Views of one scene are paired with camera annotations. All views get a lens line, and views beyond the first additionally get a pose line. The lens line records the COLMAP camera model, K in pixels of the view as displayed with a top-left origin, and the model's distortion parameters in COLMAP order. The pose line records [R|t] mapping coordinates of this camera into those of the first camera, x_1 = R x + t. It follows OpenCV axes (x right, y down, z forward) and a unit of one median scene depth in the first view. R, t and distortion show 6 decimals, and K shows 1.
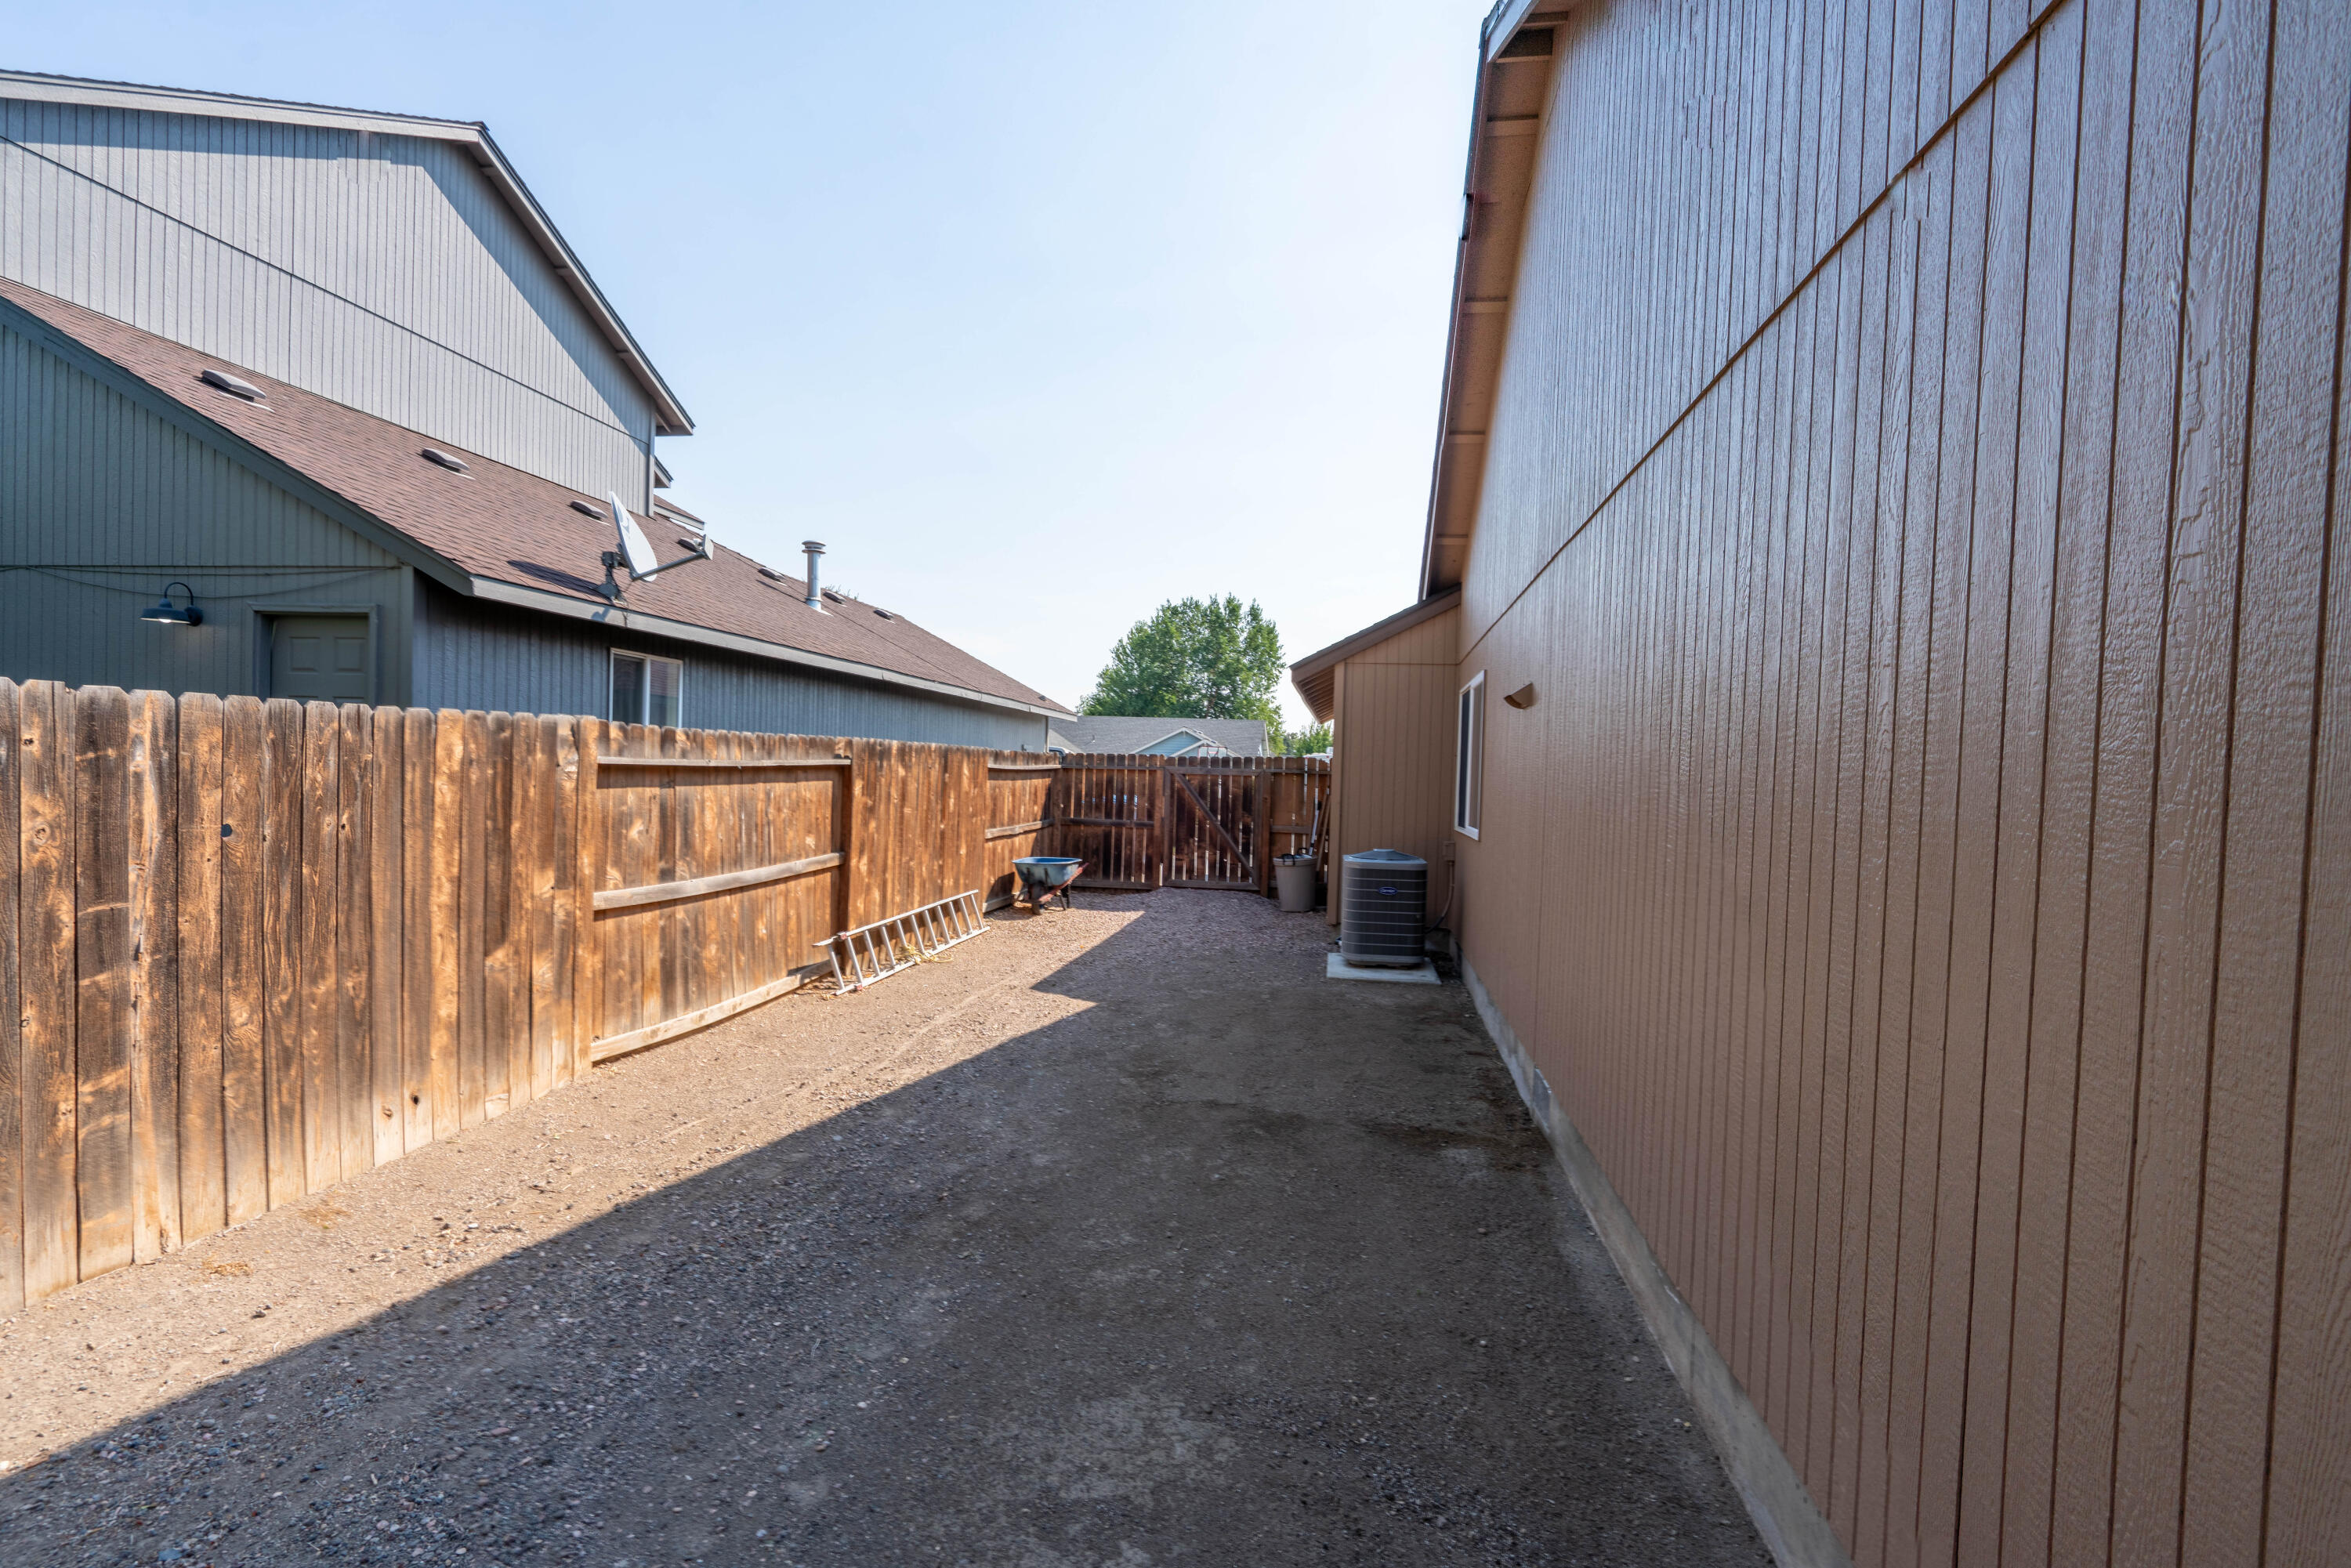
lens RADIAL K [[1088.3, 0, 1167.8], [0, 1088.3, 790.7], [0, 0, 1]] dist [-0.004790, 0.002390]
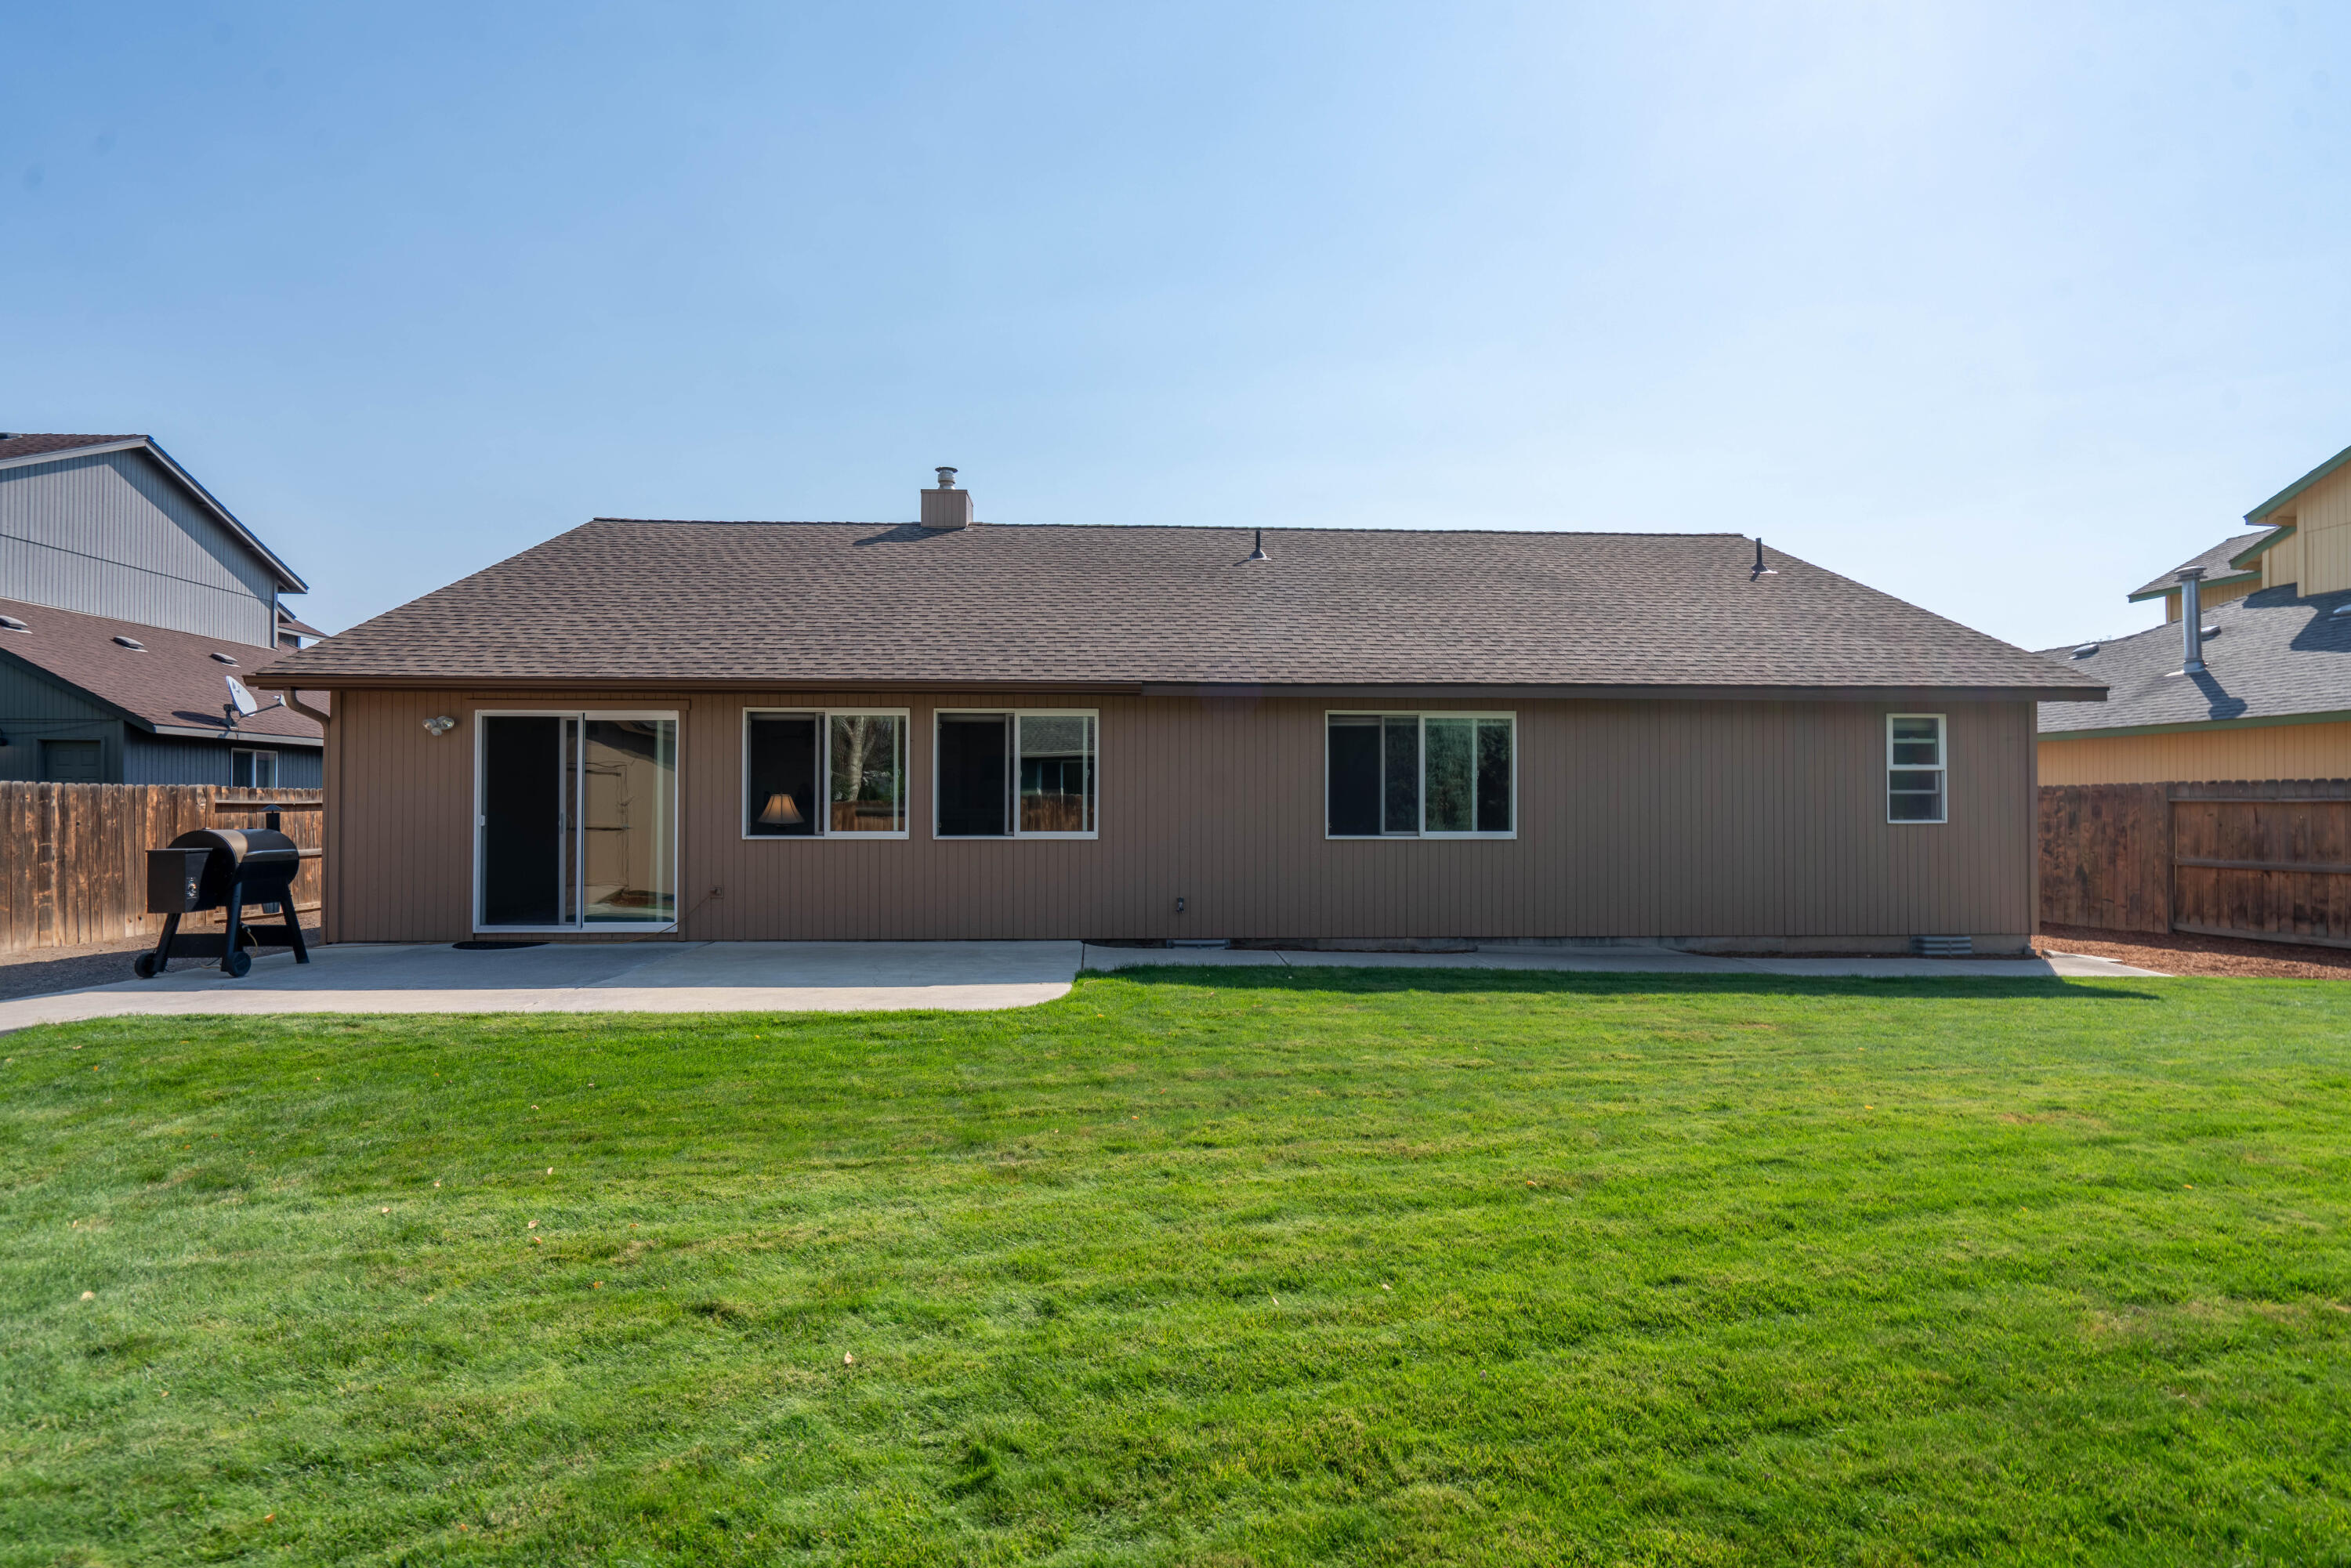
lens RADIAL K [[1088.3, 0, 1173.8], [0, 1088.3, 787.8], [0, 0, 1]] dist [-0.004790, 0.002390]
pose [[0.977585, -0.027285, 0.208768, 1.042397], [0.034740, 0.998880, -0.032128, 0.090838], [-0.207657, 0.038661, 0.977437, -1.786354]]
